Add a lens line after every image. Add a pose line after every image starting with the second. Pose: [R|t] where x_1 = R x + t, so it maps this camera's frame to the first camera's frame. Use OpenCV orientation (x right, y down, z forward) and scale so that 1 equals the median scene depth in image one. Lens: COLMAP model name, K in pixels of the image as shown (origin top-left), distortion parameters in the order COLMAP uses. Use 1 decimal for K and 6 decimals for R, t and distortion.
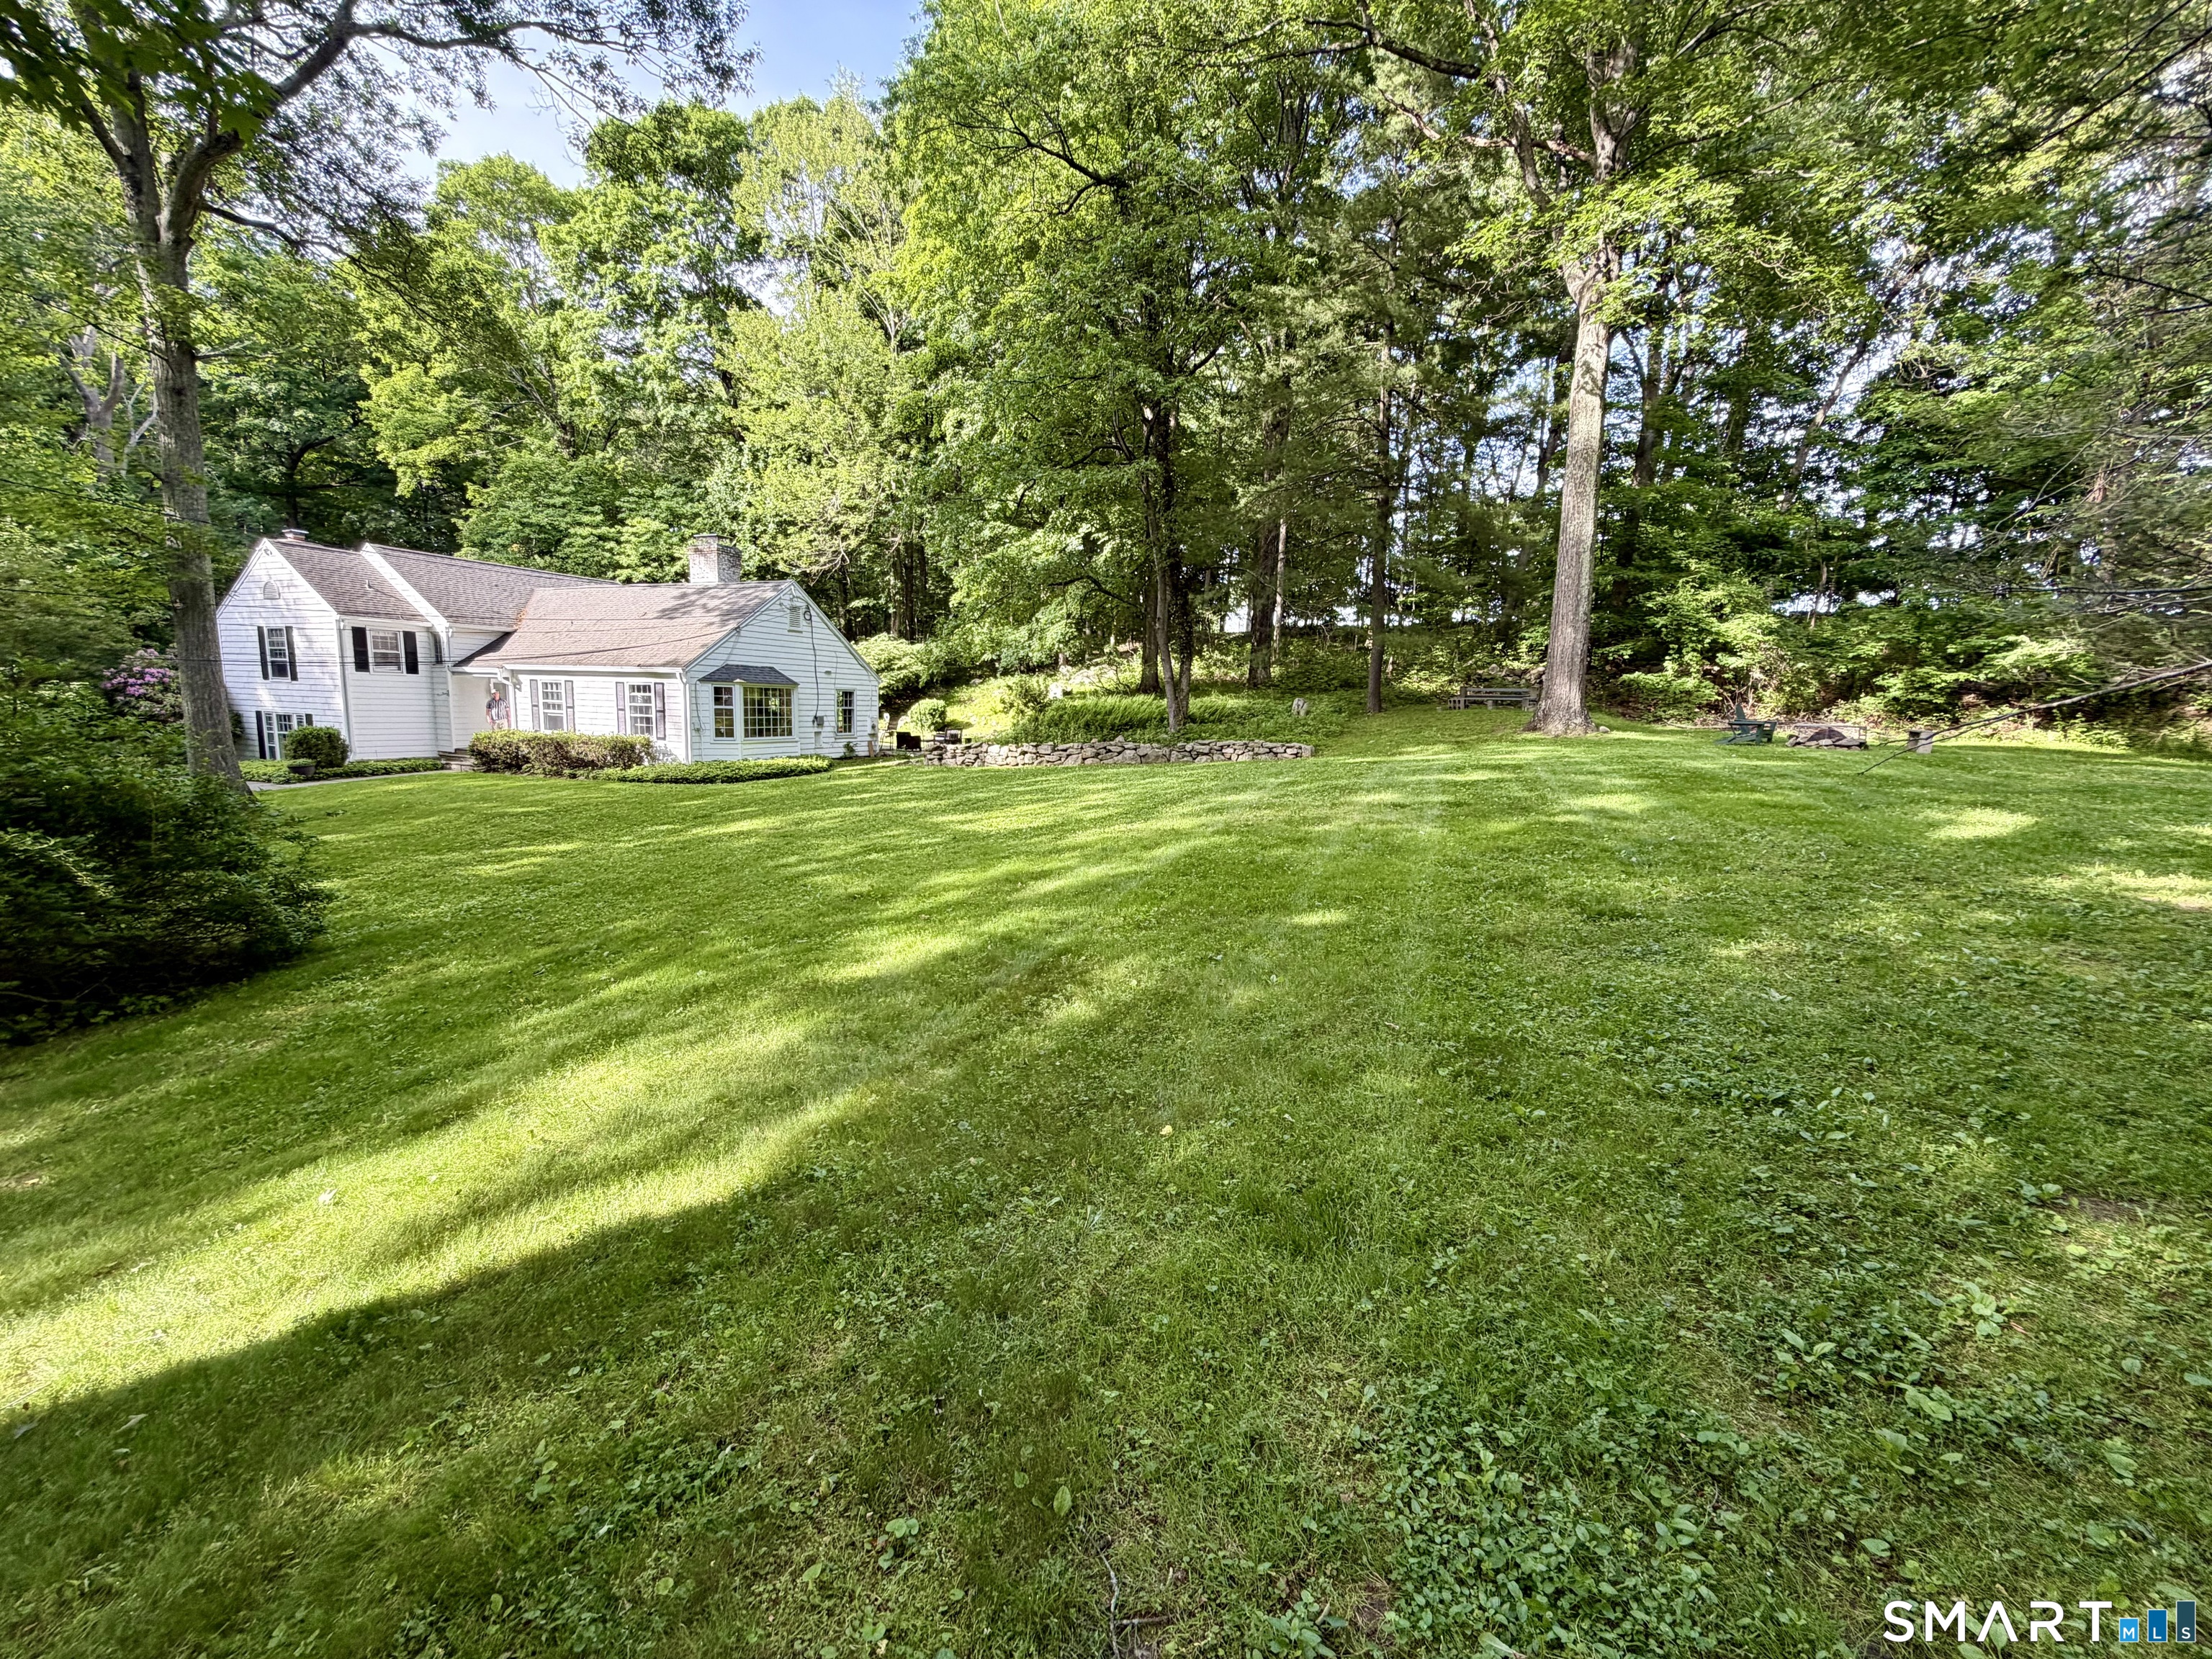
lens RADIAL K [[882.7, 0, 1097.4], [0, 882.7, 831.5], [0, 0, 1]] dist [0.001085, -0.000005]
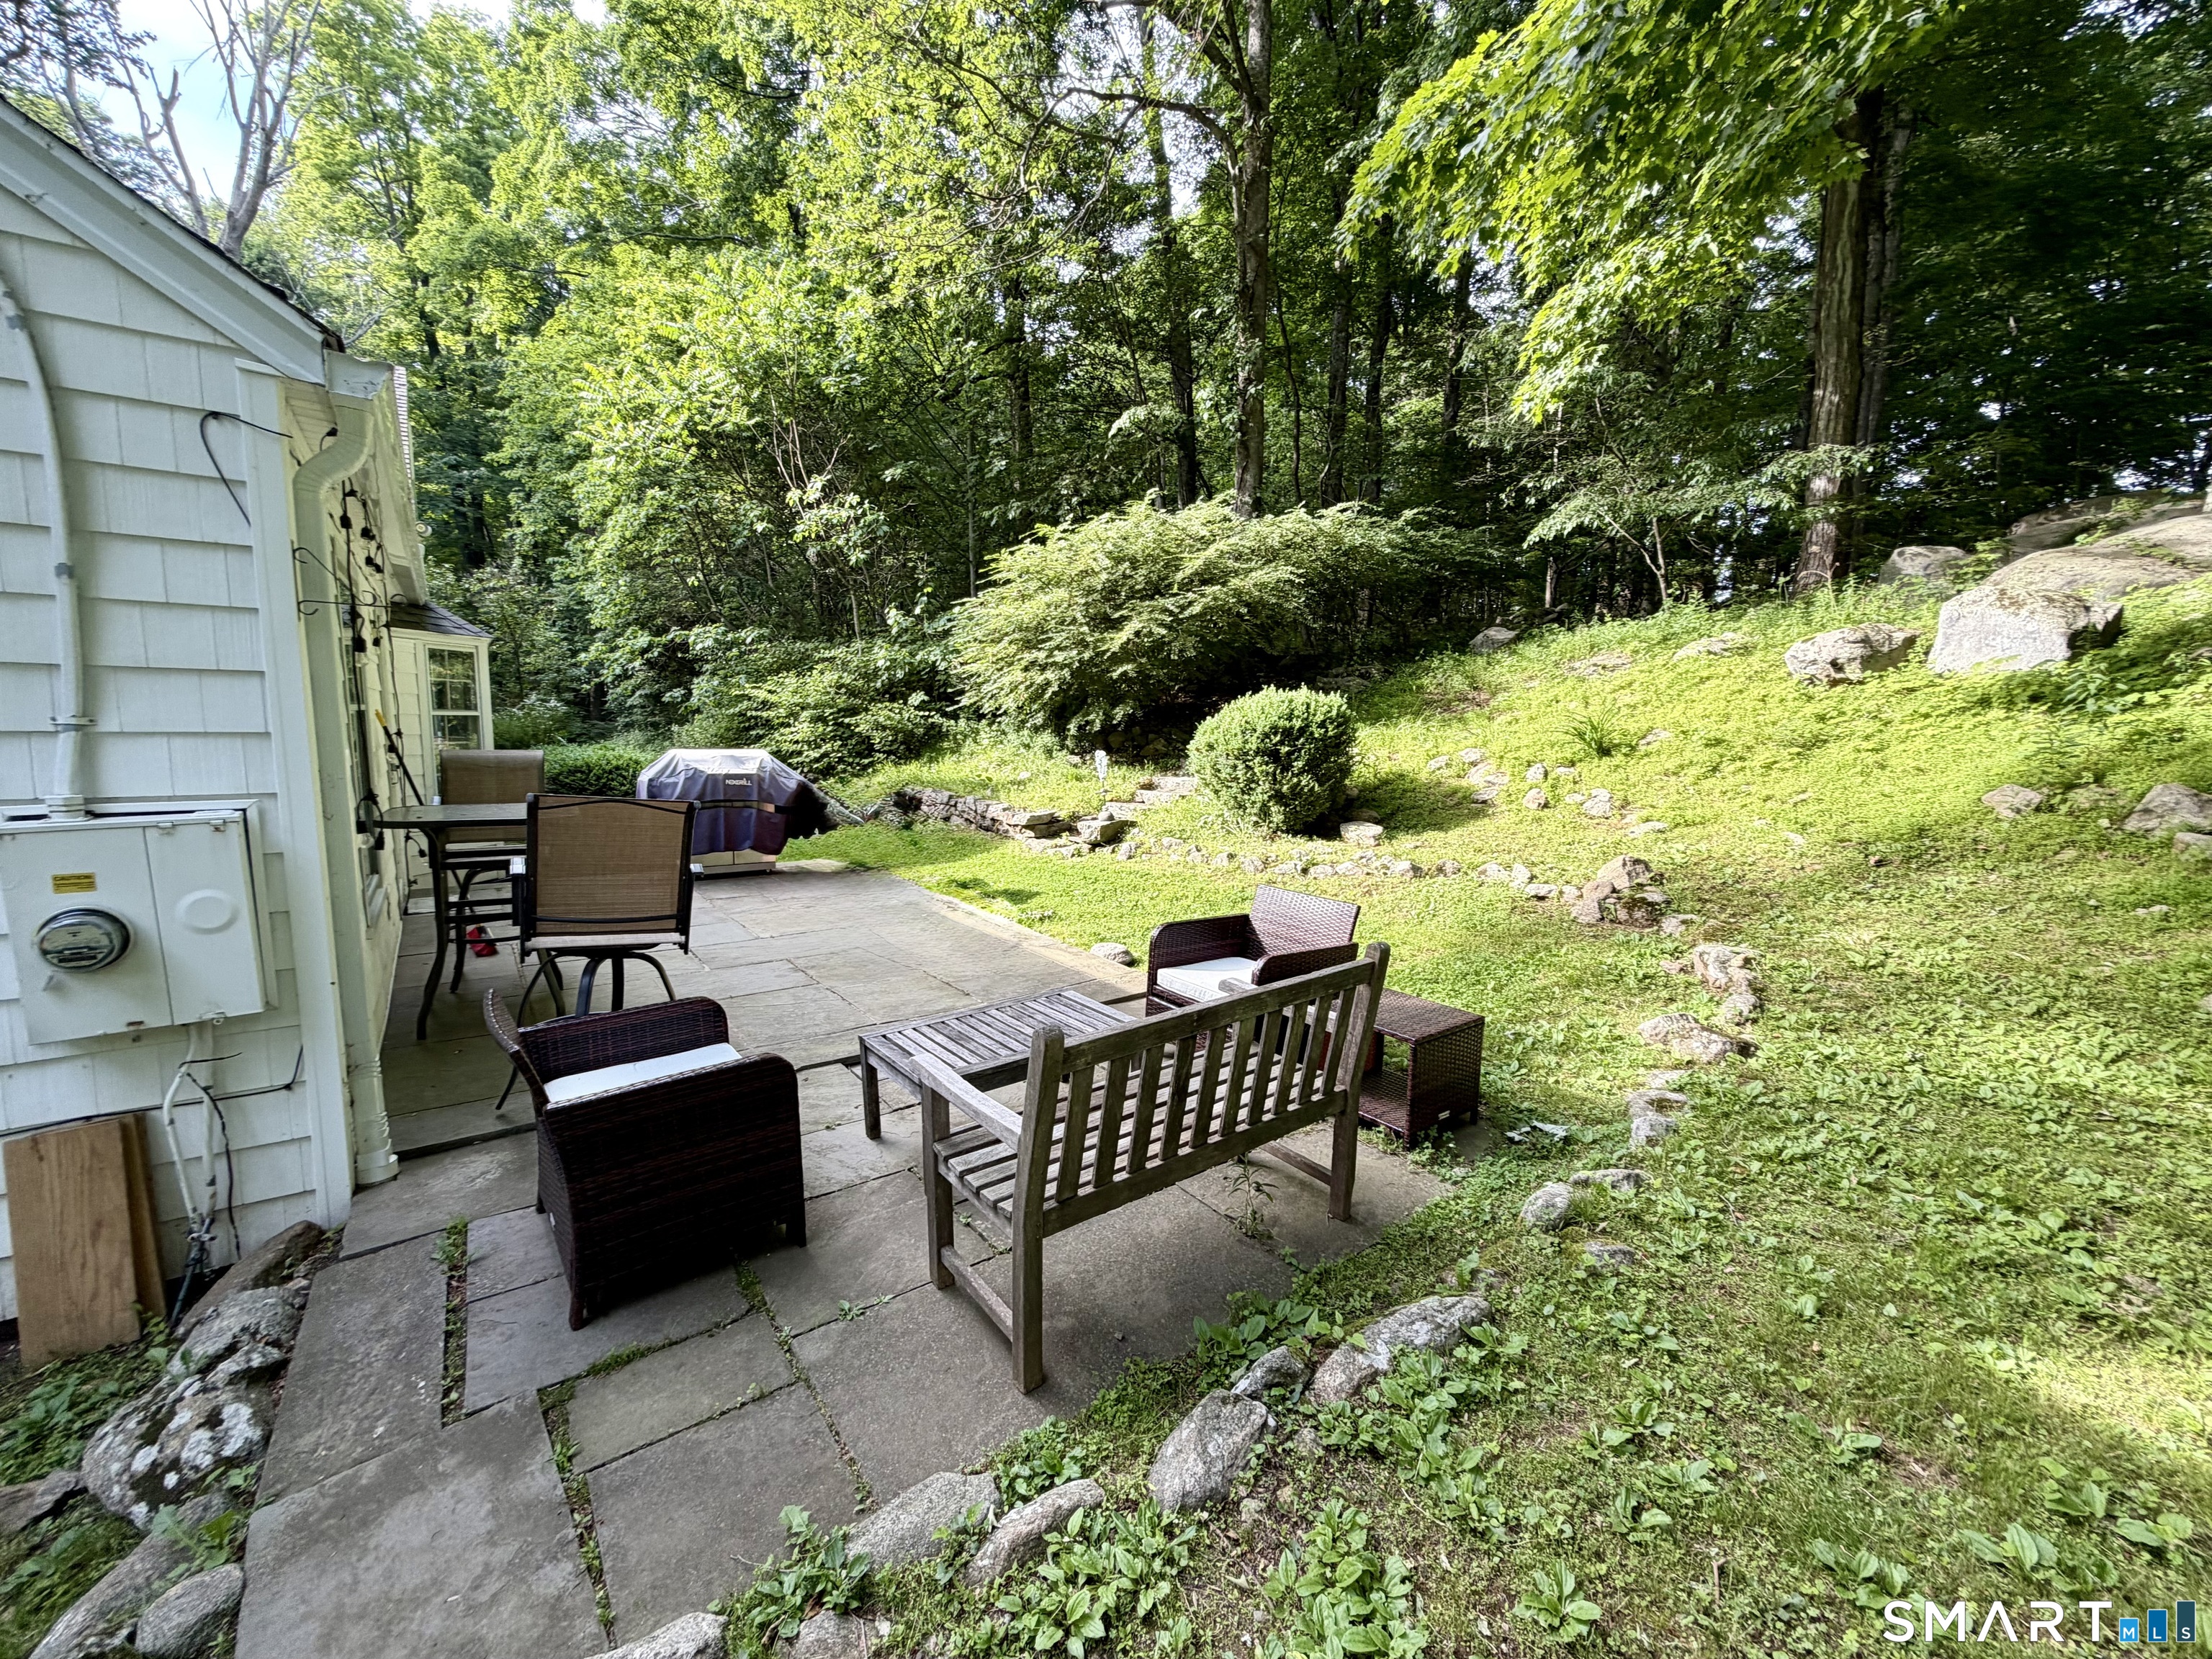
lens RADIAL K [[882.7, 0, 1094.2], [0, 882.7, 822.4], [0, 0, 1]] dist [0.001085, -0.000005]
pose [[0.862768, 0.048663, -0.503253, -0.168884], [-0.069199, 0.997356, -0.022192, -0.156171], [0.500843, 0.053971, 0.863854, 1.141678]]
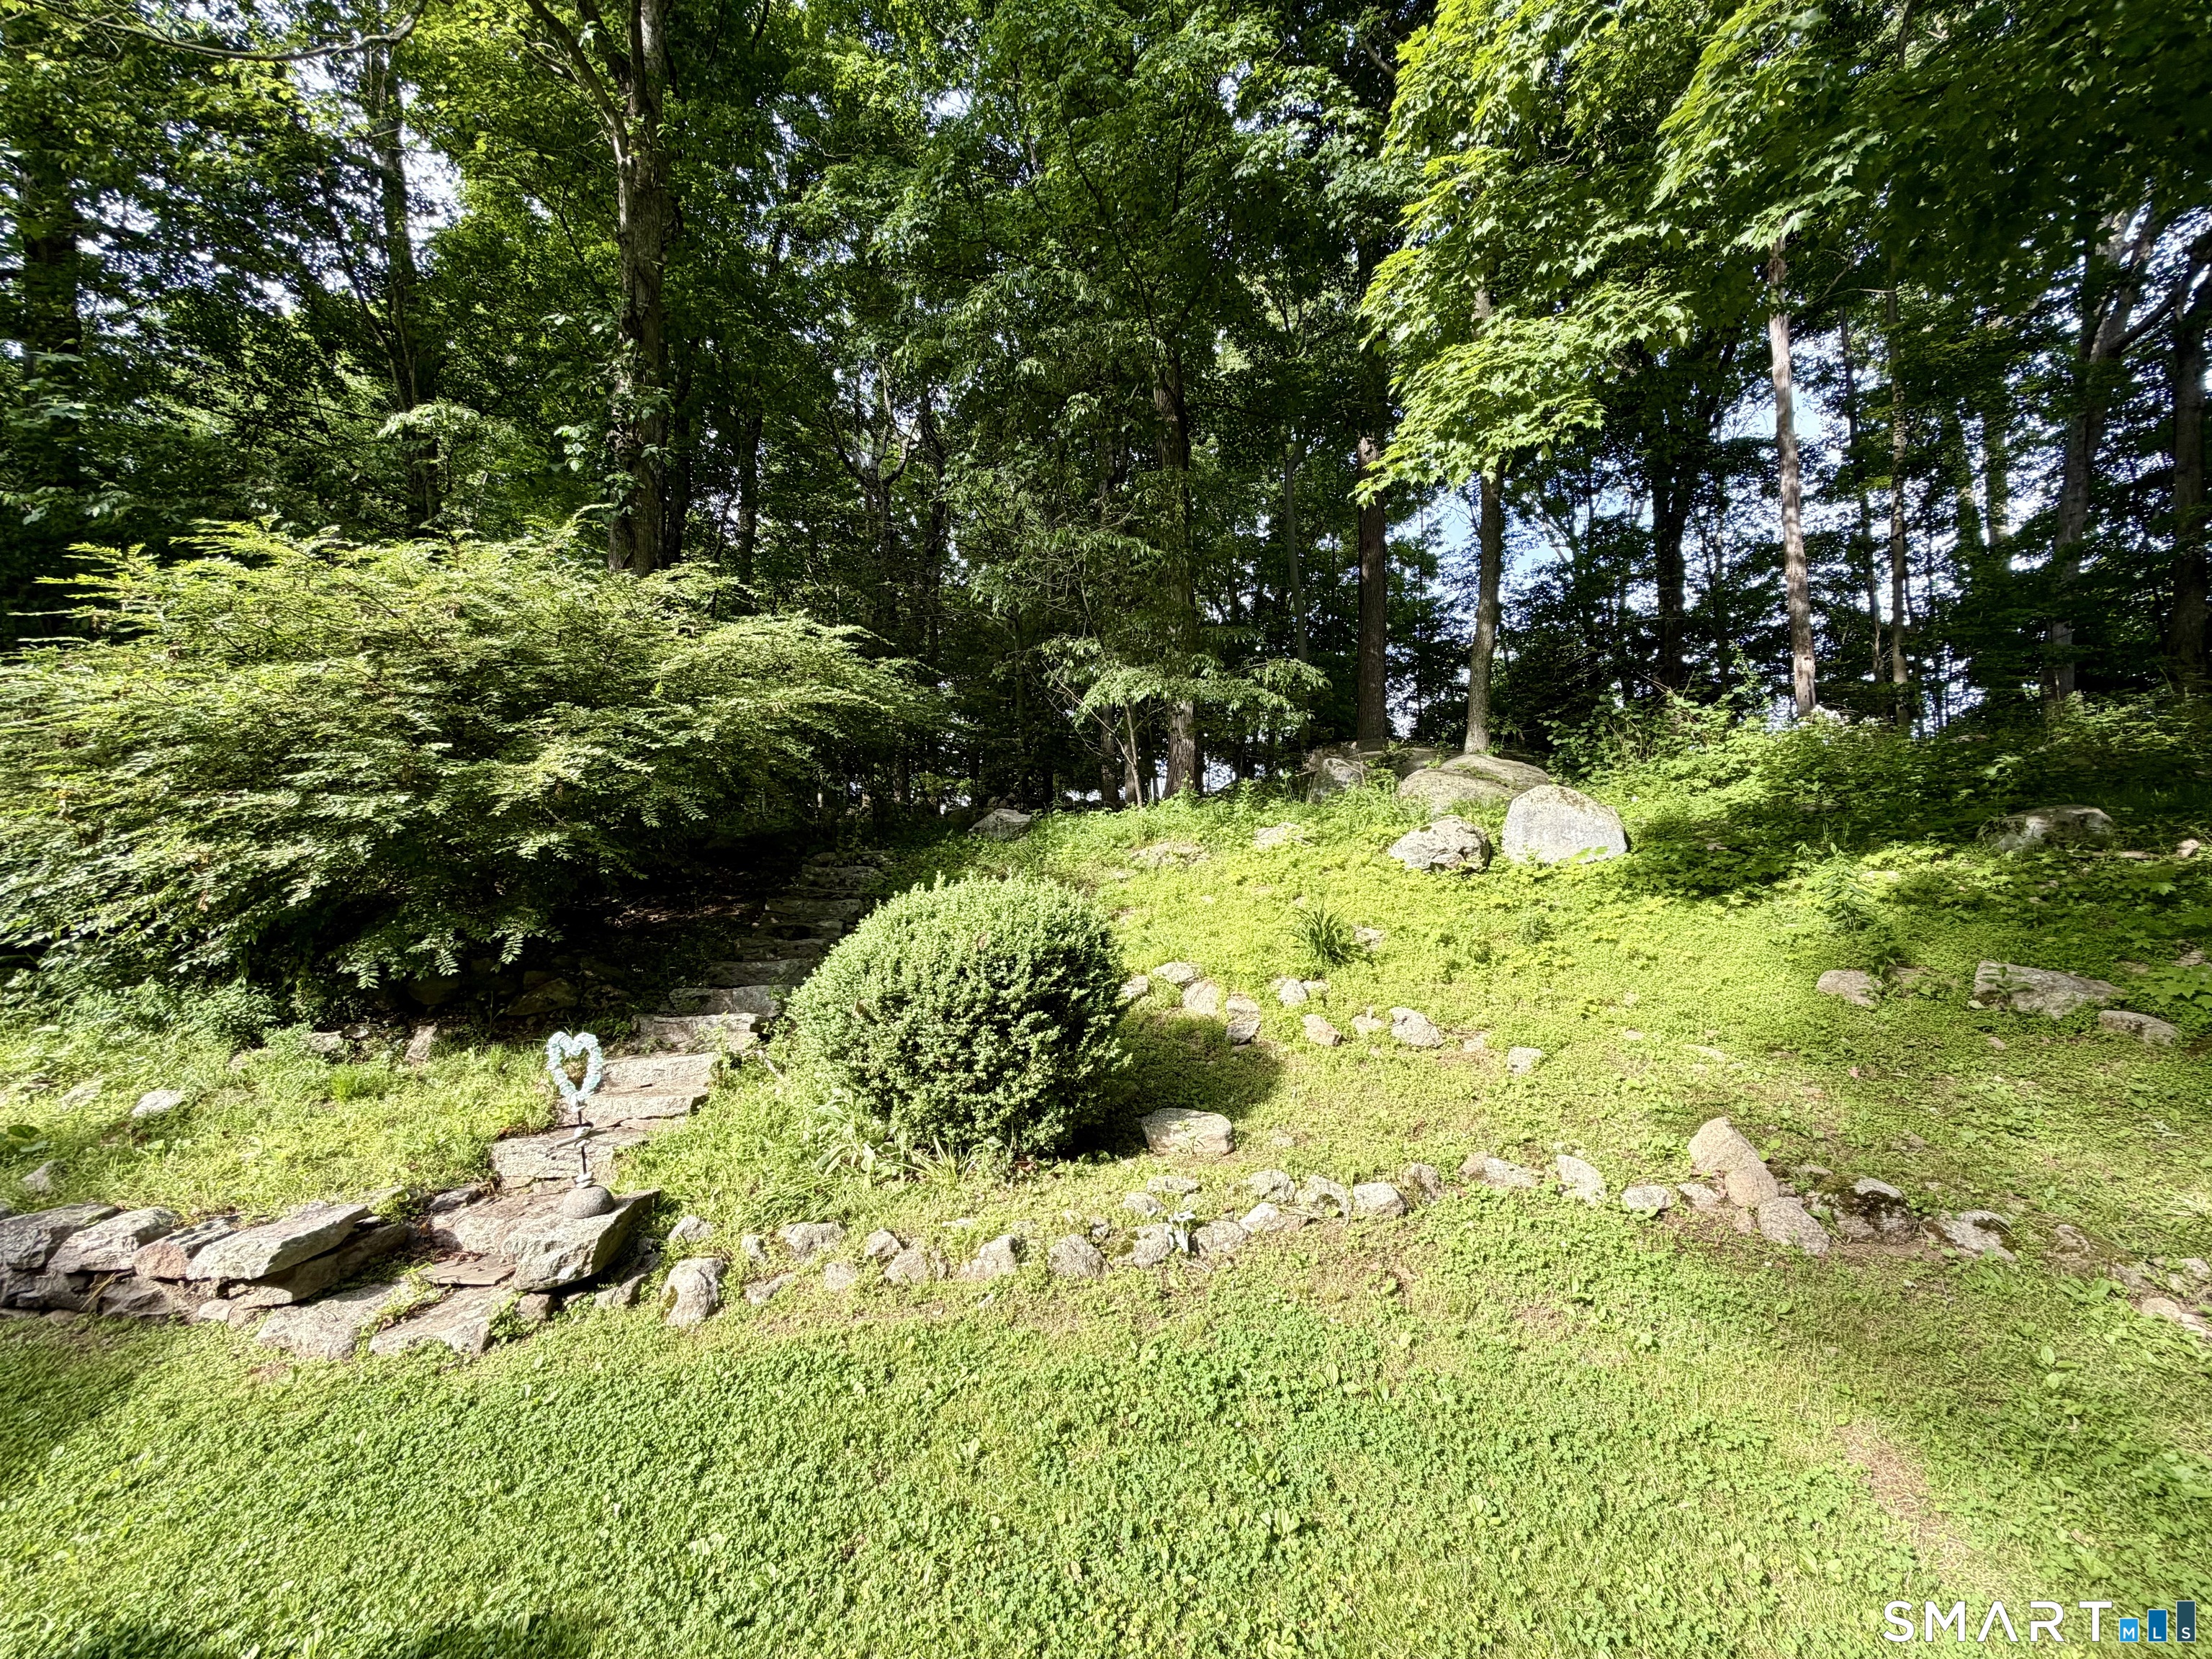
lens RADIAL K [[882.7, 0, 1101.3], [0, 882.7, 828.1], [0, 0, 1]] dist [0.001085, -0.000005]
pose [[0.949246, -0.013136, 0.314261, -0.309418], [0.089539, 0.969074, -0.229953, -0.184329], [-0.301522, 0.246421, 0.921065, 1.283161]]
